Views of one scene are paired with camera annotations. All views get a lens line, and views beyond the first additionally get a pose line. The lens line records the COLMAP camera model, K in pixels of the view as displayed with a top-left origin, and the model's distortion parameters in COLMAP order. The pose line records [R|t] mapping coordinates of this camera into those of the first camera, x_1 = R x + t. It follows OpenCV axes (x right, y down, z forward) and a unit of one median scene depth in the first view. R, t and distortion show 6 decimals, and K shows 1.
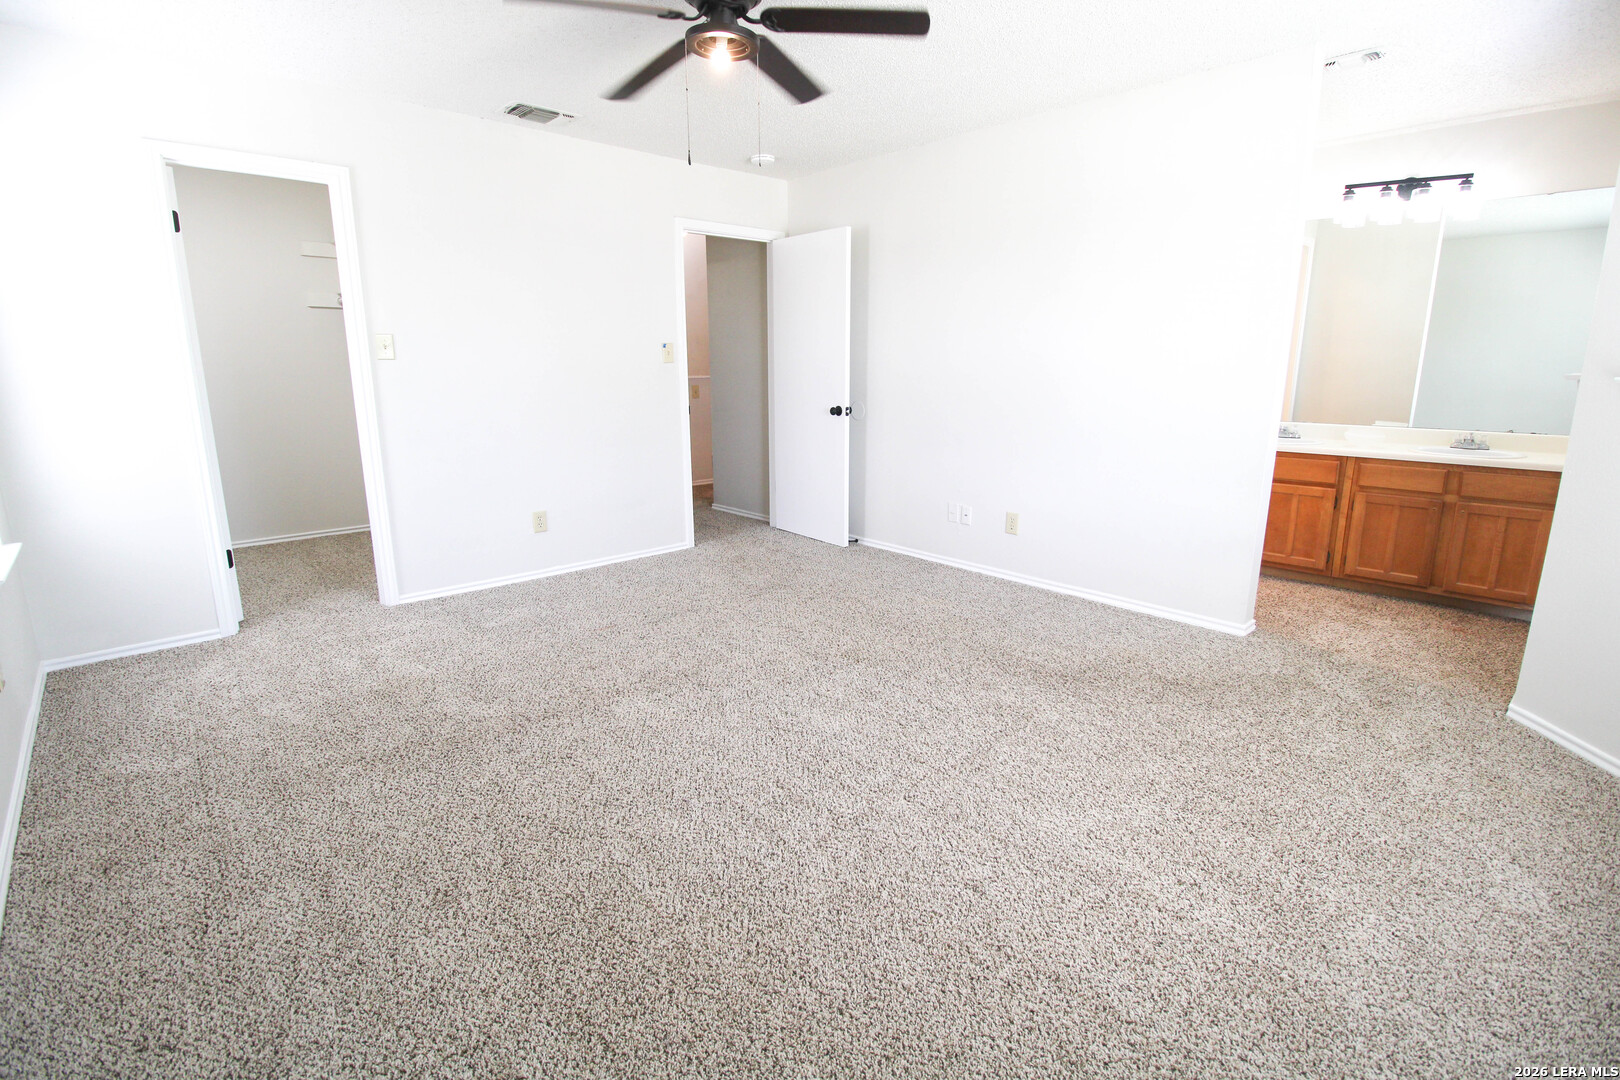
lens RADIAL K [[746.6, 0, 819.4], [0, 746.6, 529.1], [0, 0, 1]] dist [-0.016426, -0.003291]
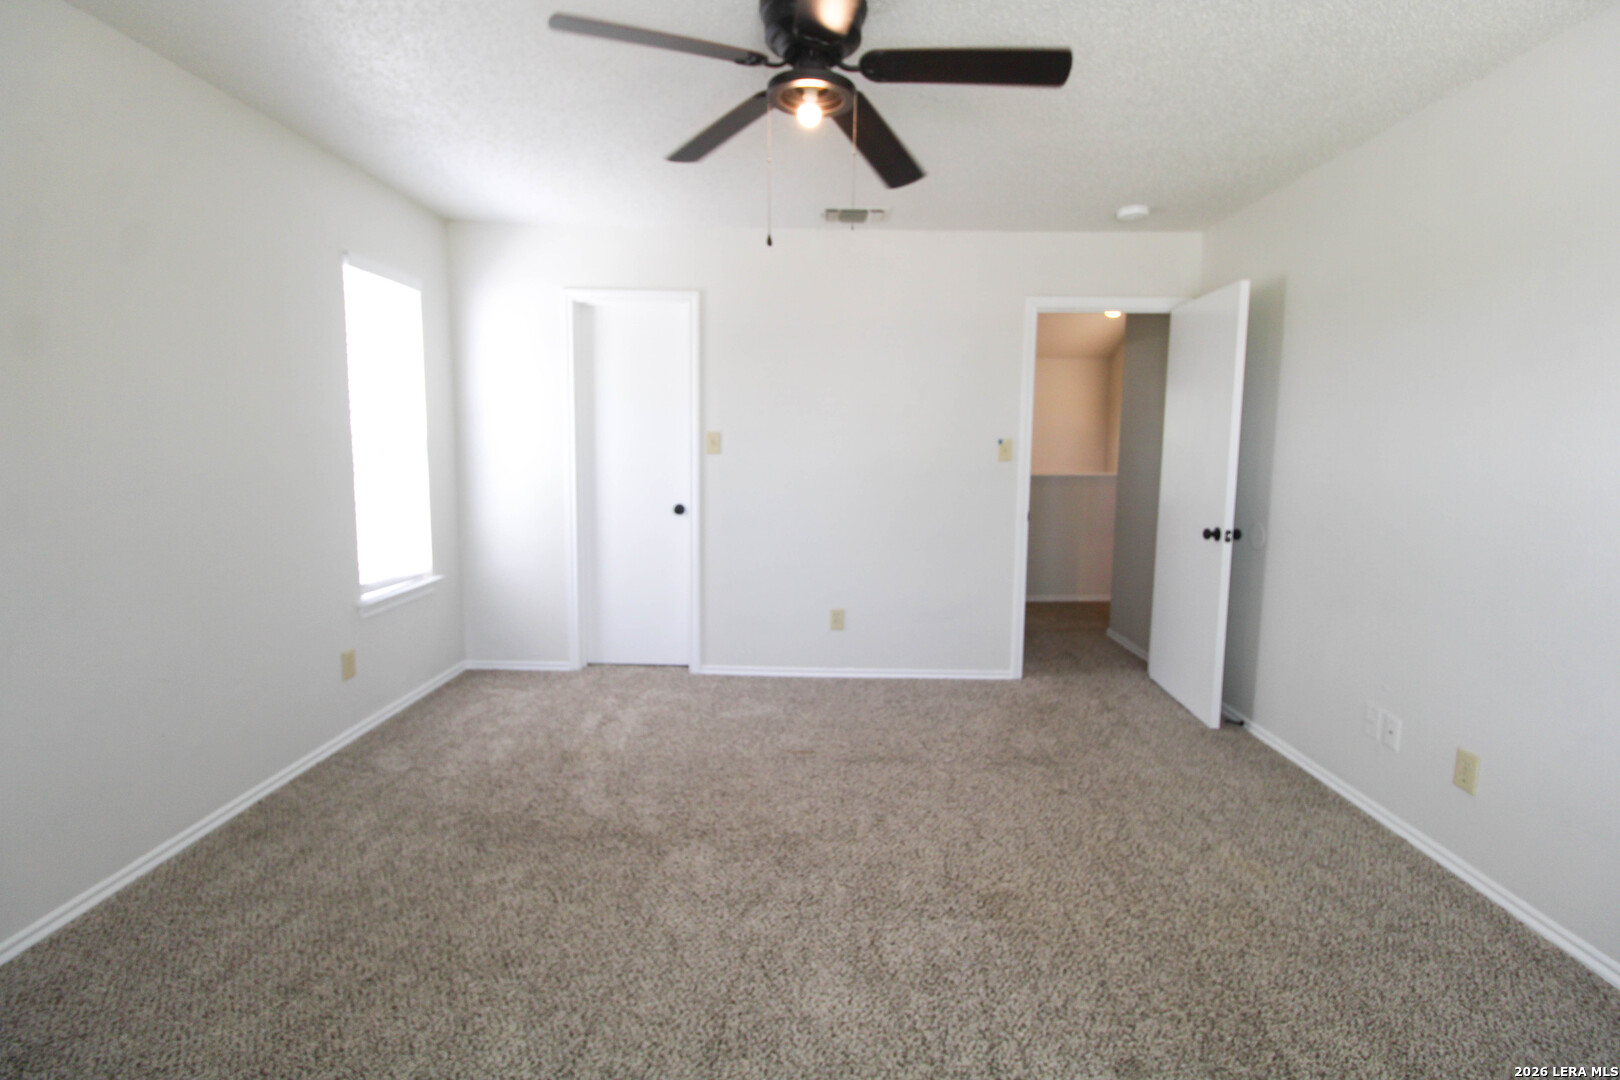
lens RADIAL K [[746.6, 0, 819.5], [0, 746.6, 528.1], [0, 0, 1]] dist [-0.016426, -0.003291]
pose [[0.721514, 0.089900, -0.686539, 0.302554], [-0.163268, 0.985665, -0.042516, -0.093412], [0.672875, 0.142765, 0.725849, 0.297168]]
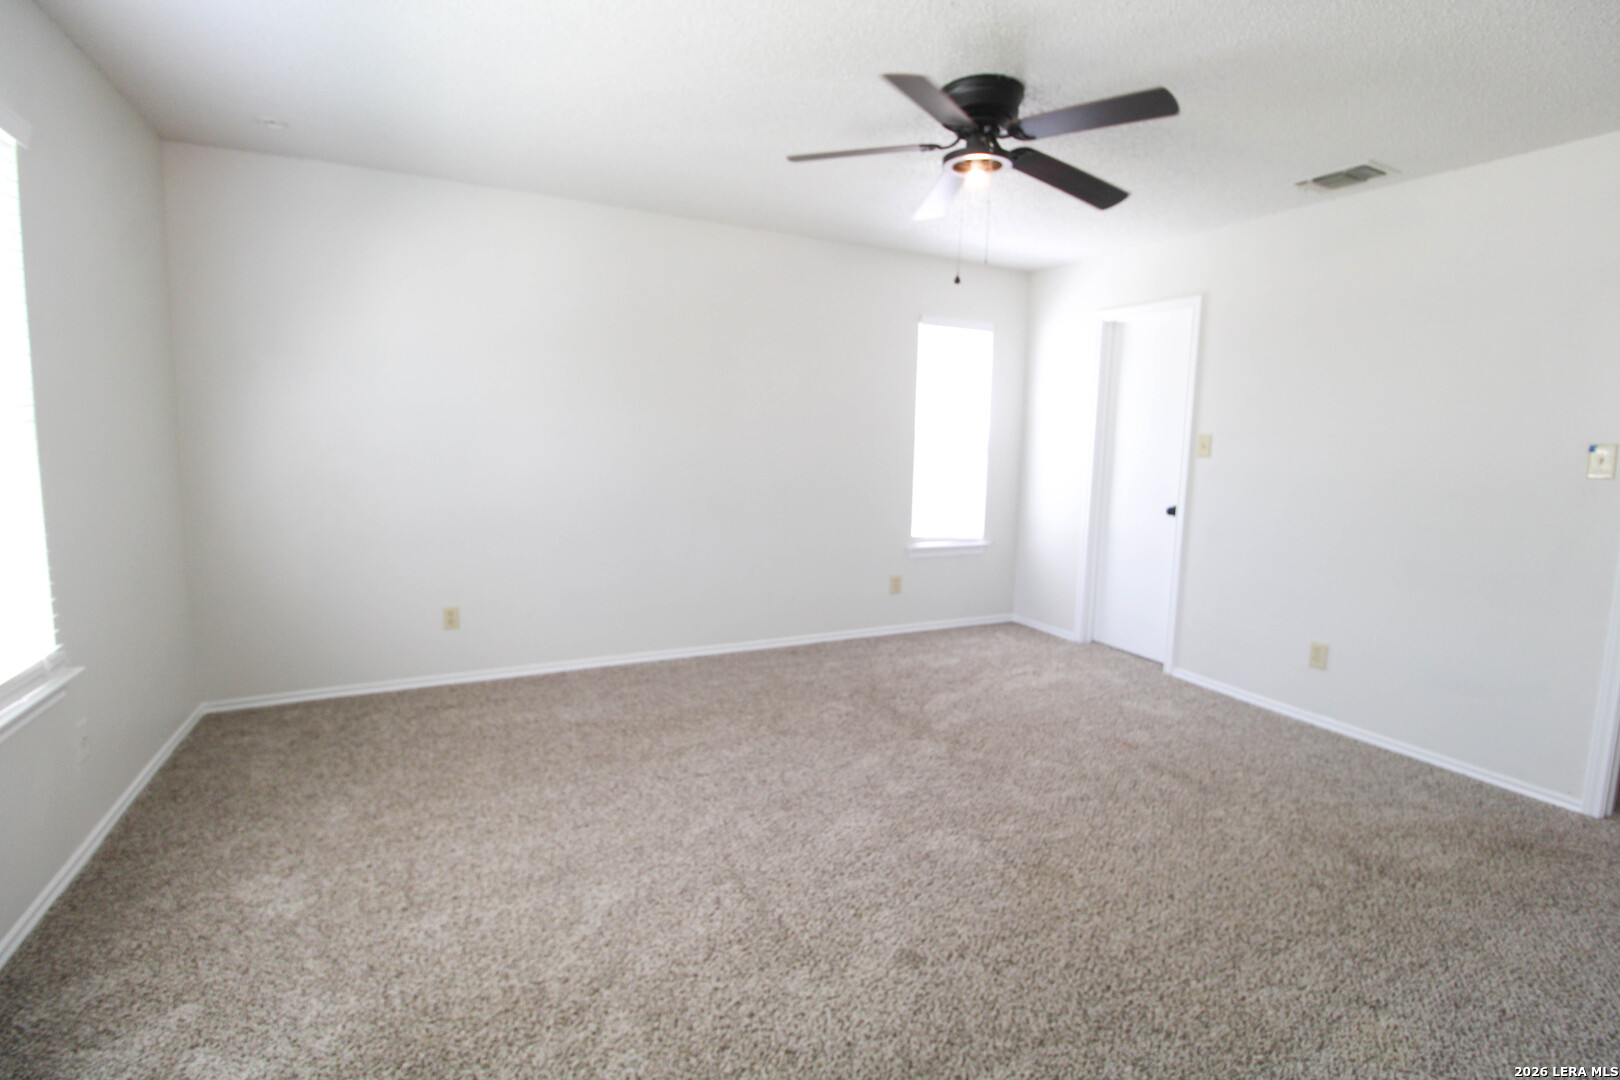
lens RADIAL K [[746.6, 0, 816.8], [0, 746.6, 537.1], [0, 0, 1]] dist [-0.016426, -0.003291]
pose [[-0.289554, 0.118955, -0.949741, 0.621744], [-0.232485, 0.953793, 0.190342, -0.184373], [0.928498, 0.275915, -0.248519, 0.744811]]
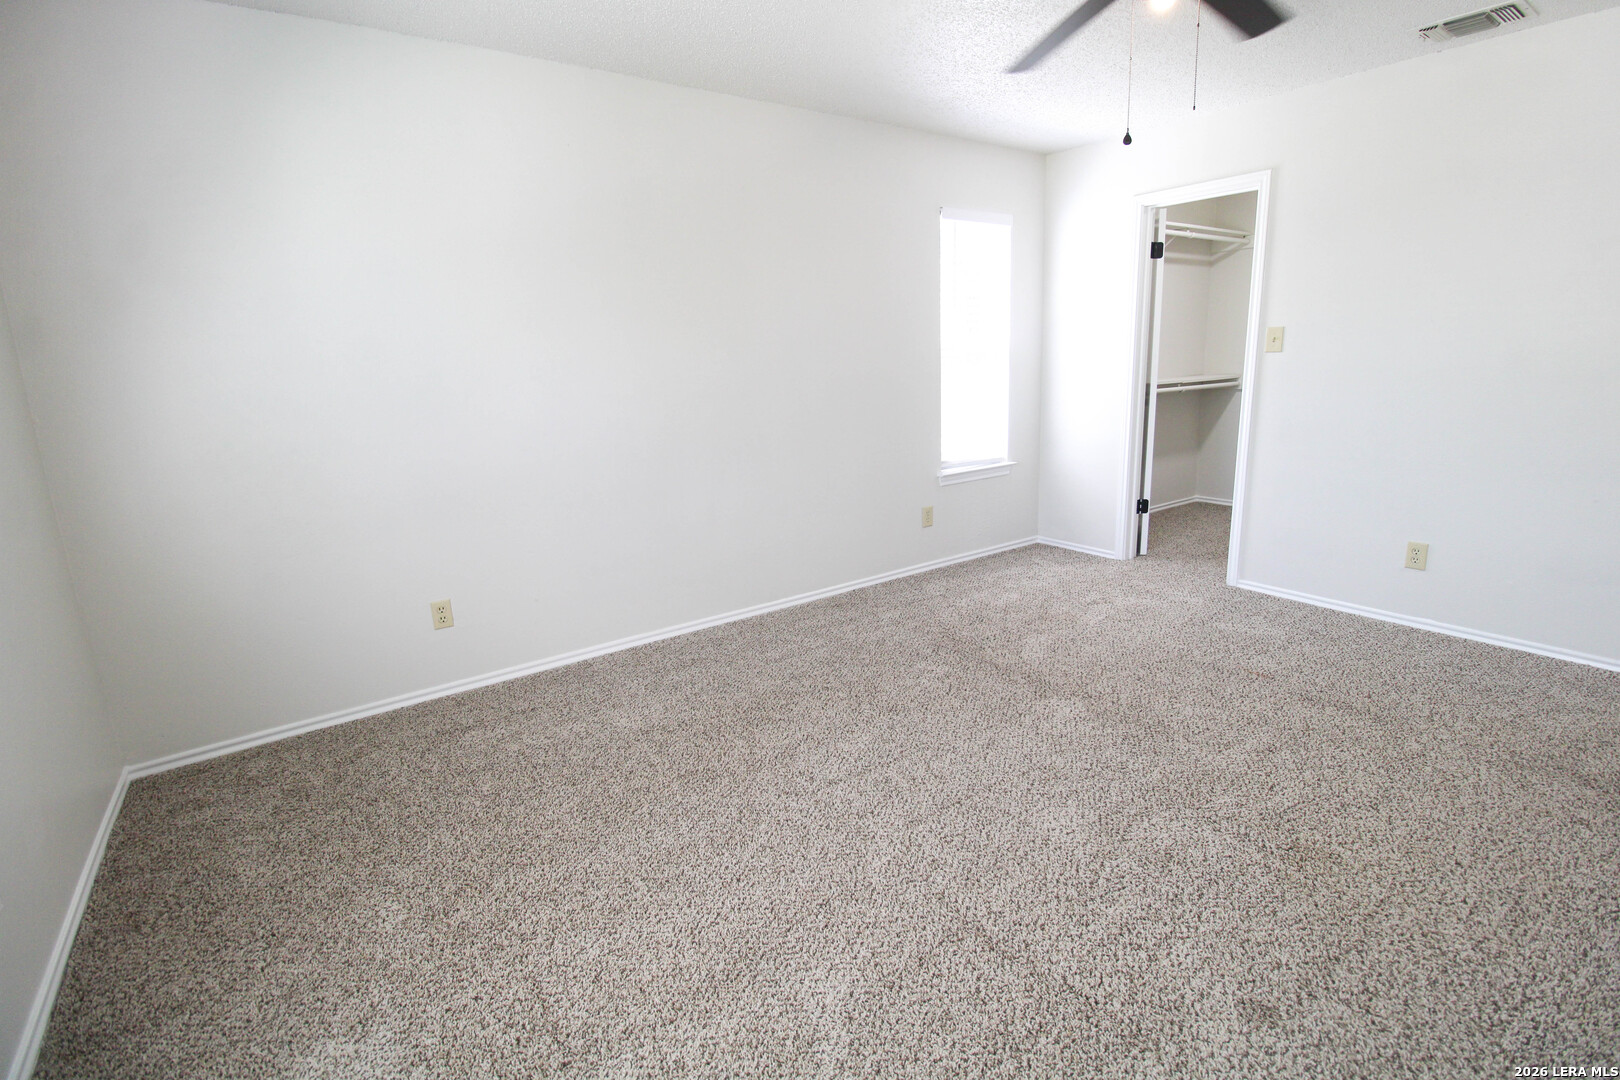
lens RADIAL K [[746.6, 0, 818.9], [0, 746.6, 526.9], [0, 0, 1]] dist [-0.016426, -0.003291]
pose [[-0.140248, 0.224554, -0.964316, 0.516848], [-0.179544, 0.952028, 0.247805, -0.135090], [0.973701, 0.207891, -0.093203, 0.517293]]
